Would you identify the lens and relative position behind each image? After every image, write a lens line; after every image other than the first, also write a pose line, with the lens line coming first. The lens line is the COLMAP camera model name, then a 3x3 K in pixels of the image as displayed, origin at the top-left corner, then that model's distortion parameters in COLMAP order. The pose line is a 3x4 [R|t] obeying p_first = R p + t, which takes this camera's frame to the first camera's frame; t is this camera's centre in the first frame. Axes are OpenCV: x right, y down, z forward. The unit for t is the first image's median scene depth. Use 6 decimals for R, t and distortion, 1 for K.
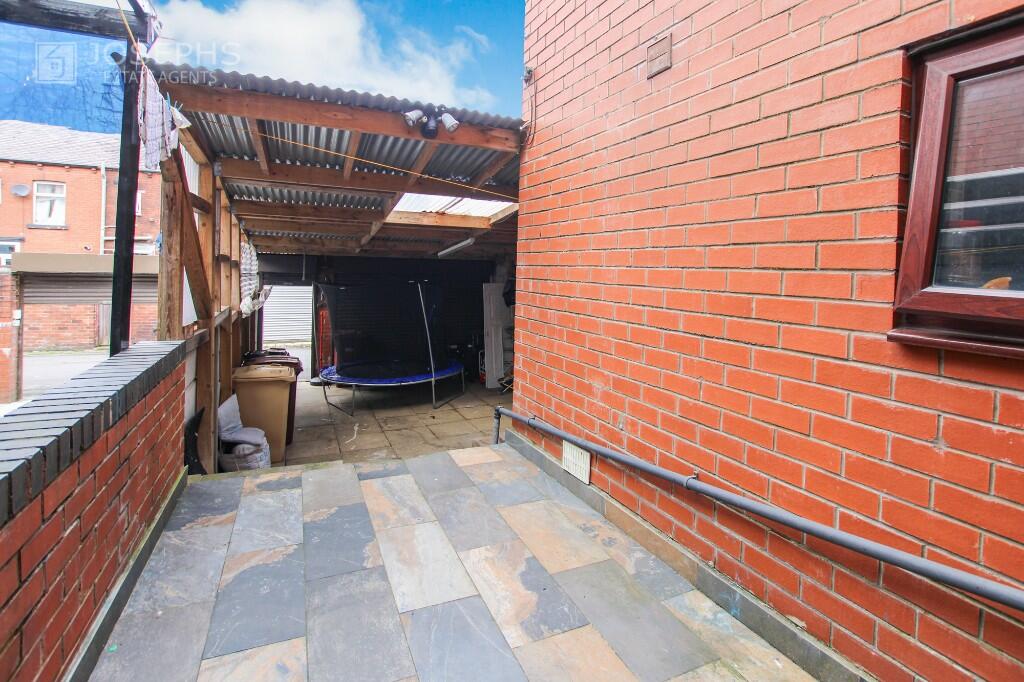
lens RADIAL K [[494.0, 0, 517.1], [0, 494.0, 281.0], [0, 0, 1]] dist [-0.017101, 0.000519]
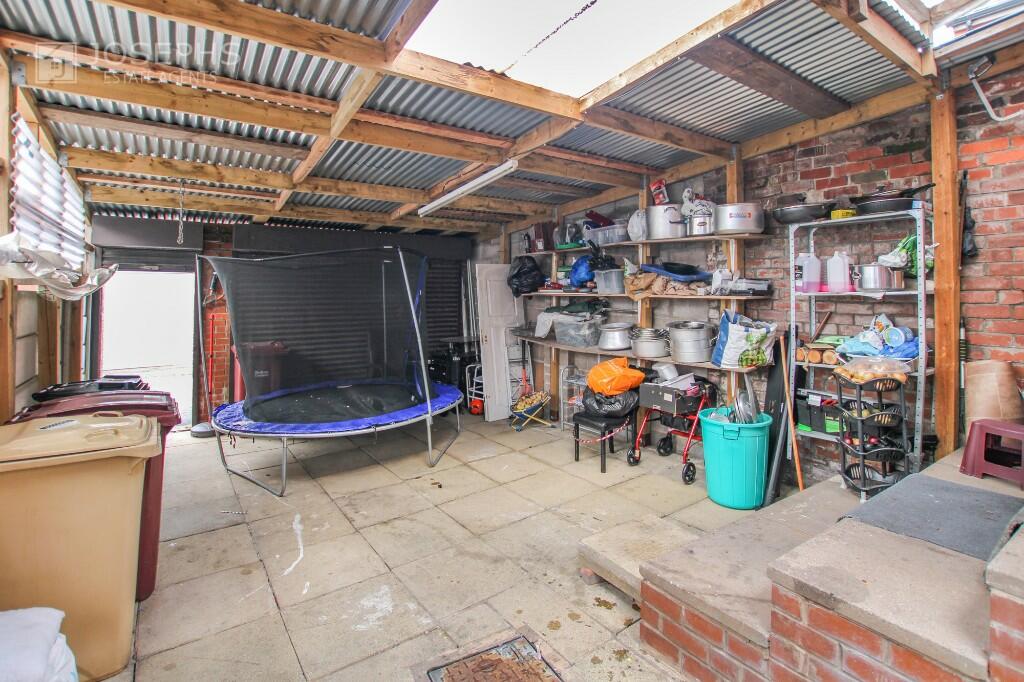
lens RADIAL K [[494.0, 0, 517.1], [0, 494.0, 281.0], [0, 0, 1]] dist [-0.017101, 0.000519]
pose [[0.980077, -0.016066, 0.197966, -0.185281], [0.022701, 0.999253, -0.031289, 0.063390], [-0.197315, 0.035159, 0.979709, 0.418974]]
